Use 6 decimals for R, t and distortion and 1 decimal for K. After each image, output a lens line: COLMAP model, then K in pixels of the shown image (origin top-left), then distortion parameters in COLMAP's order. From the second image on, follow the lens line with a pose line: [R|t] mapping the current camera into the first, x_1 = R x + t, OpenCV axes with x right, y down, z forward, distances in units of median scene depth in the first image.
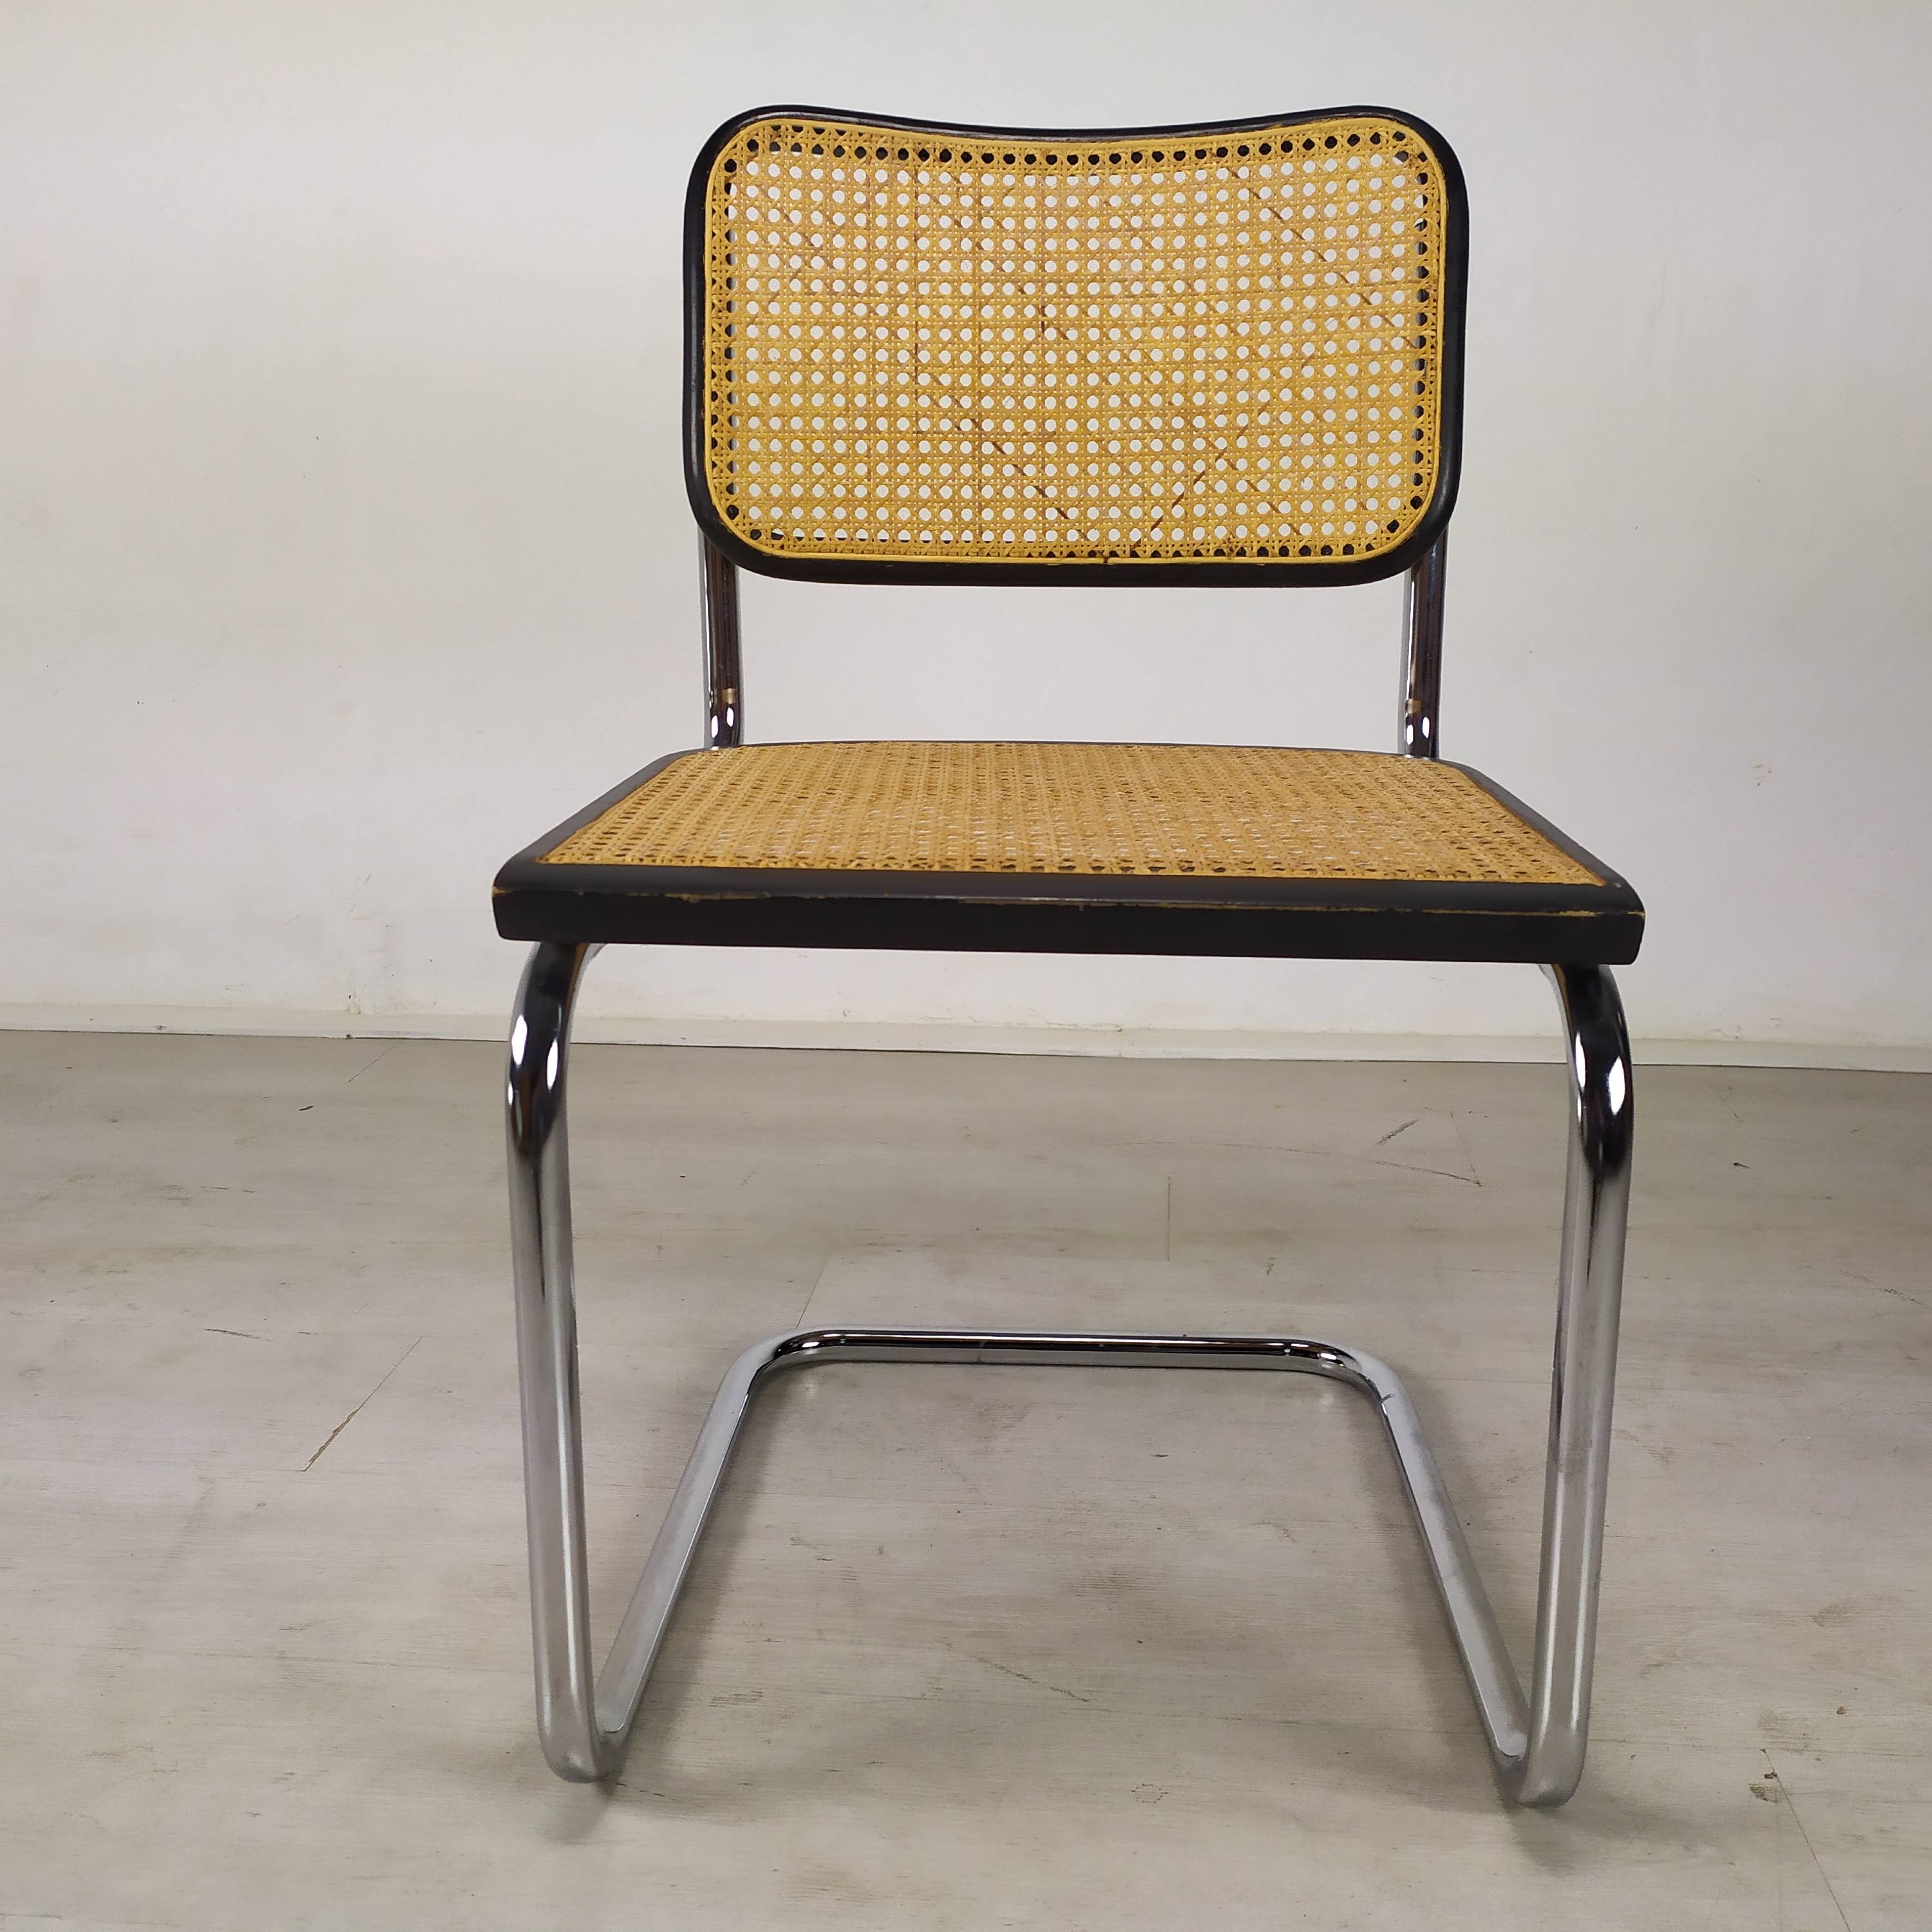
lens RADIAL K [[1940.8, 0, 1009.9], [0, 1940.8, 970.1], [0, 0, 1]] dist [0.036060, 0.002873]
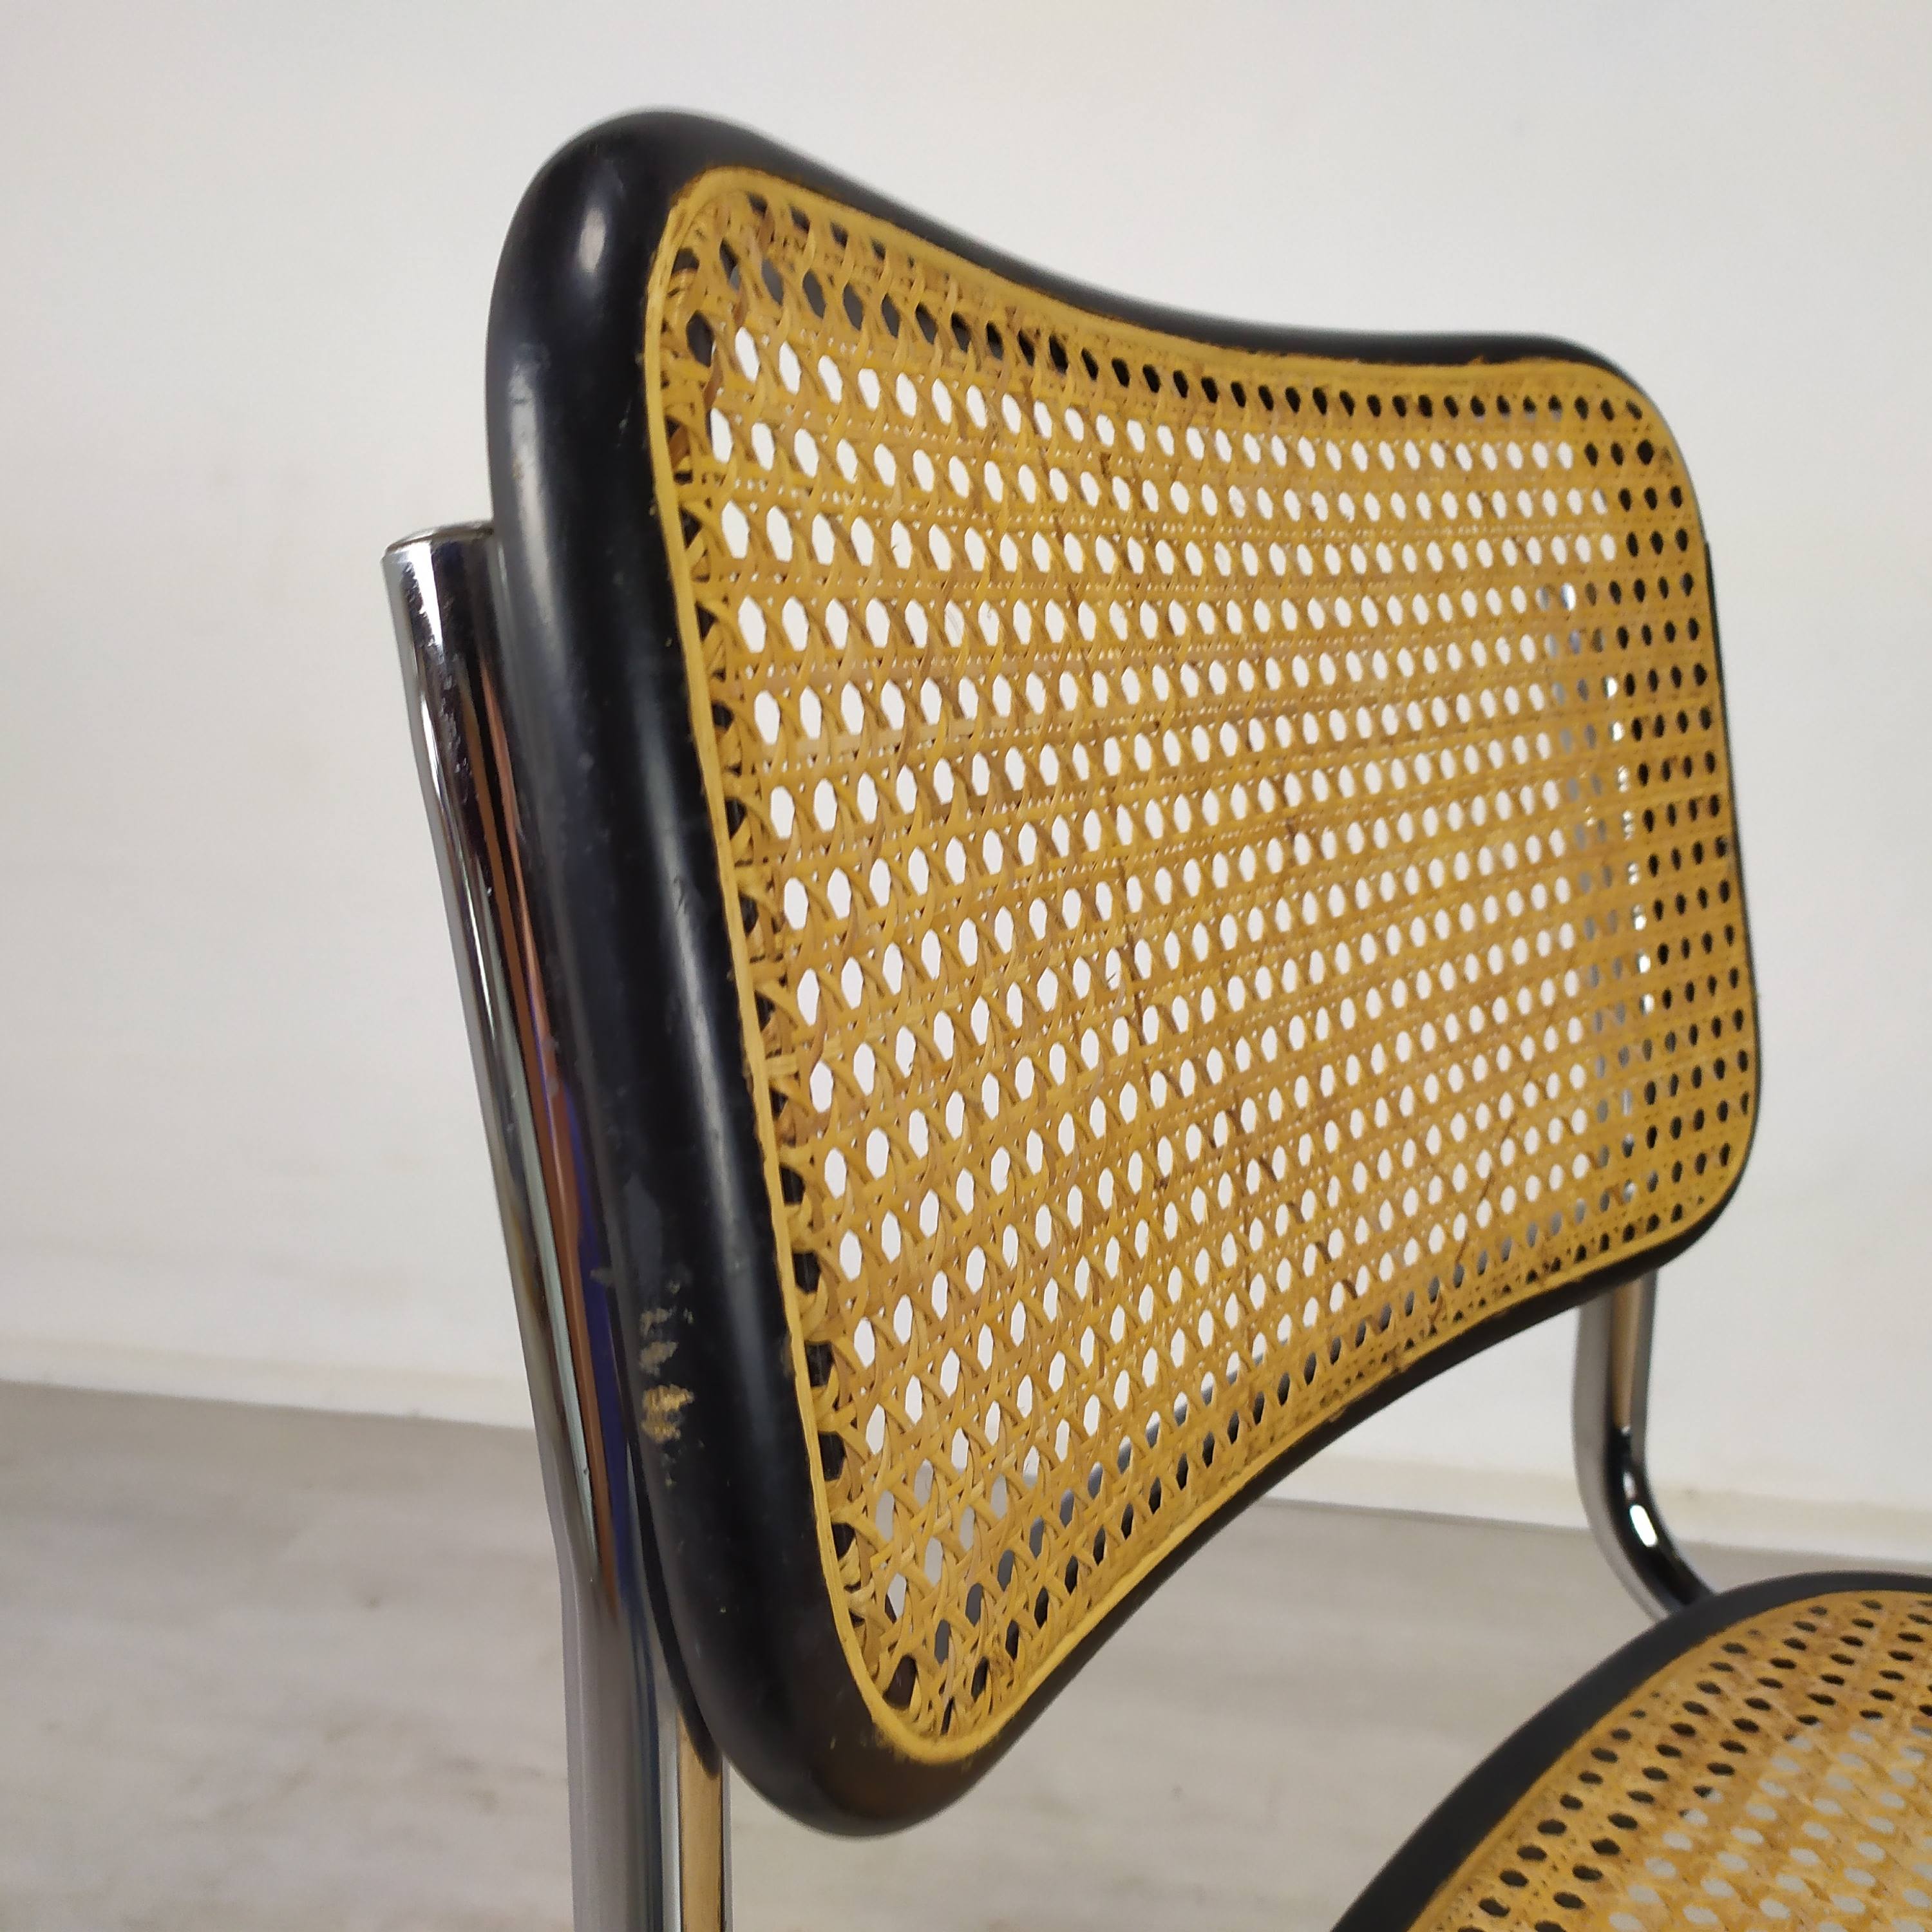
lens RADIAL K [[1981.7, 0, 966.0], [0, 1981.7, 966.0], [0, 0, 1]] dist [0.027650, -0.028006]
pose [[0.586561, -0.156332, 0.794674, -0.326468], [0.182952, 0.981408, 0.058028, -0.338688], [-0.788971, 0.111350, 0.604257, 0.822464]]
